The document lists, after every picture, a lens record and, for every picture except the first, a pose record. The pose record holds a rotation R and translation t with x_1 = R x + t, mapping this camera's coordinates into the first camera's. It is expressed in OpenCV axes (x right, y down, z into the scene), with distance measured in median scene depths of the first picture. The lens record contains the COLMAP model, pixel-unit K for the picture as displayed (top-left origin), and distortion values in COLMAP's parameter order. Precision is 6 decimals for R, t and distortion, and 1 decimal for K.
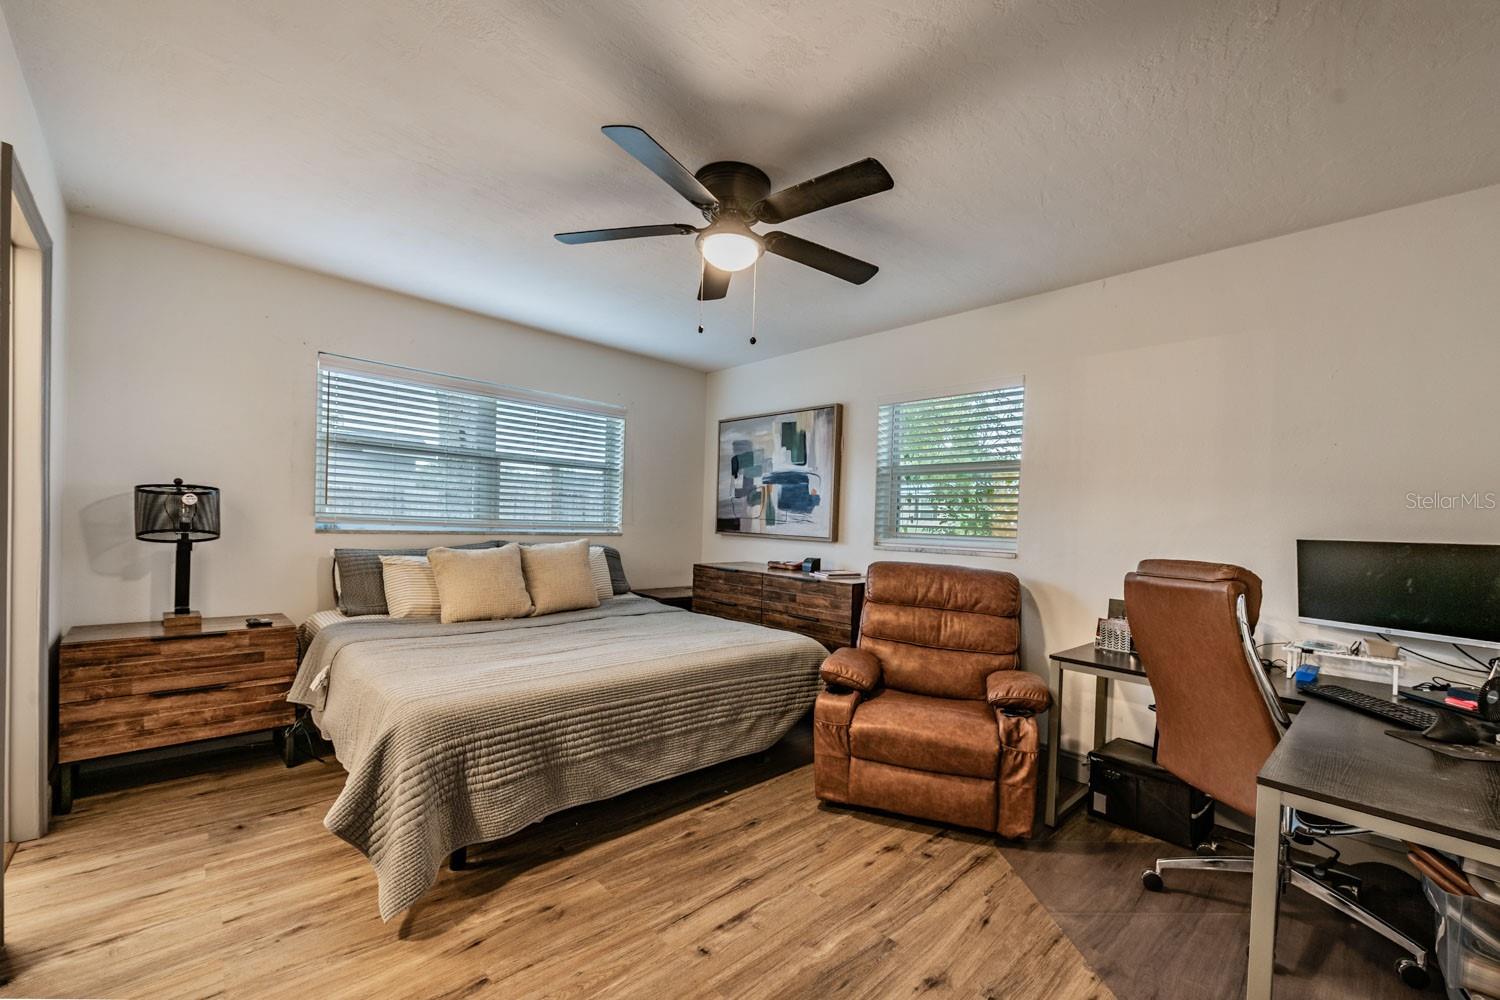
lens RADIAL K [[602.1, 0, 755.2], [0, 602.1, 510.5], [0, 0, 1]] dist [-0.014586, -0.000439]
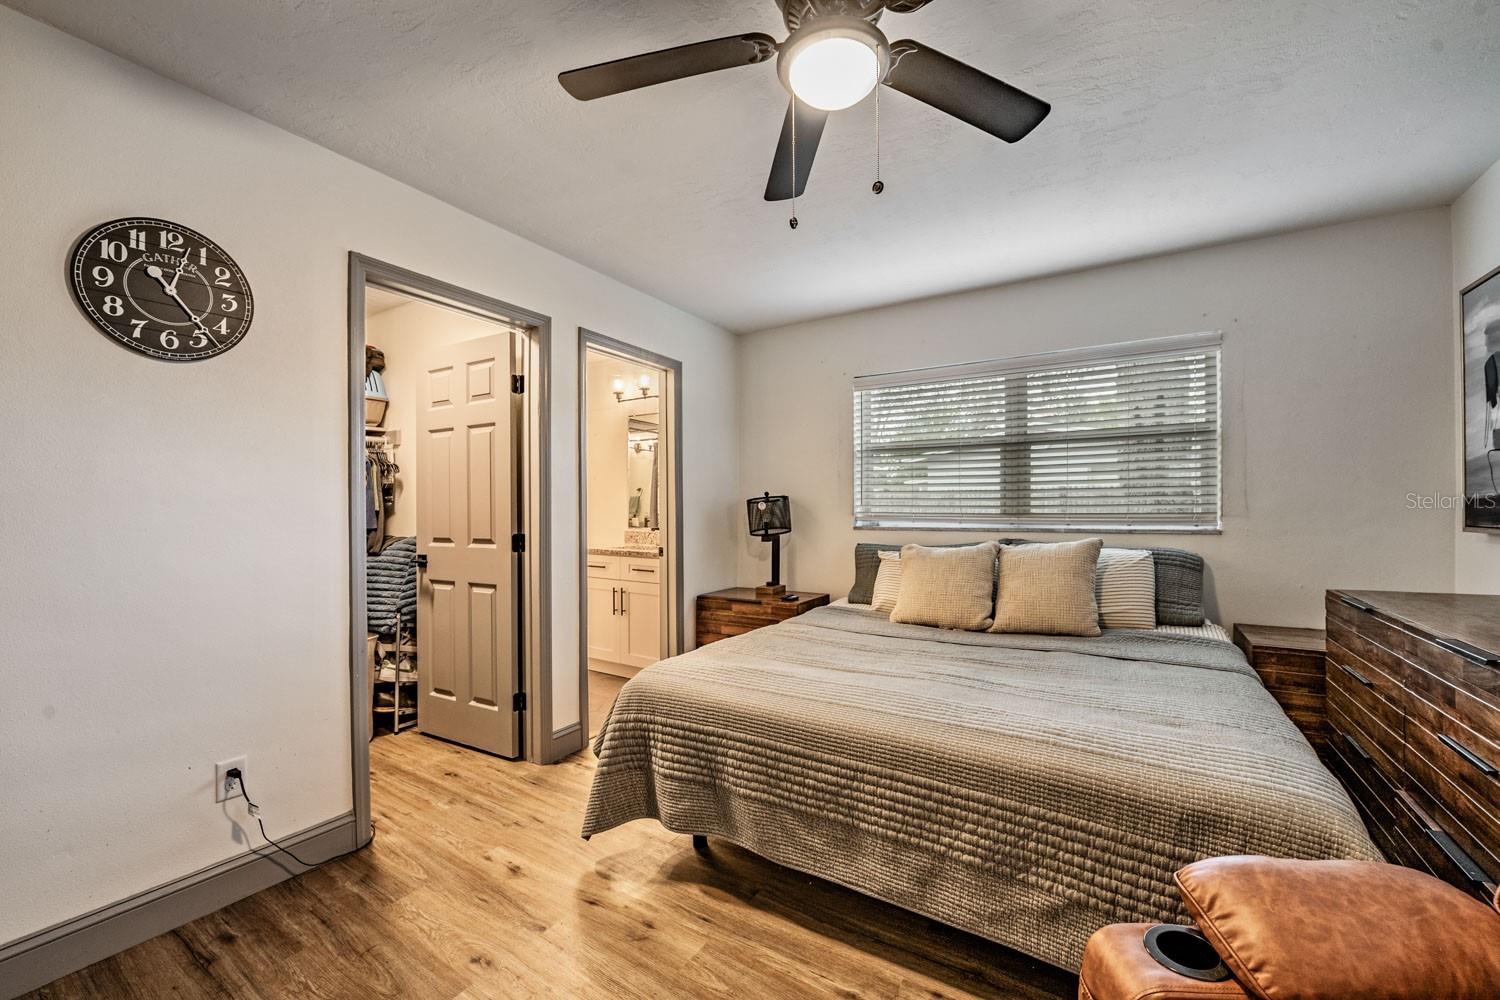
lens RADIAL K [[586.9, 0, 750.0], [0, 586.9, 500.0], [0, 0, 1]] dist [-0.011320, -0.000102]
pose [[0.249962, -0.049074, -0.967011, 0.414961], [0.032582, 0.998576, -0.042254, 0.026923], [0.967707, -0.020945, 0.251205, 0.632253]]
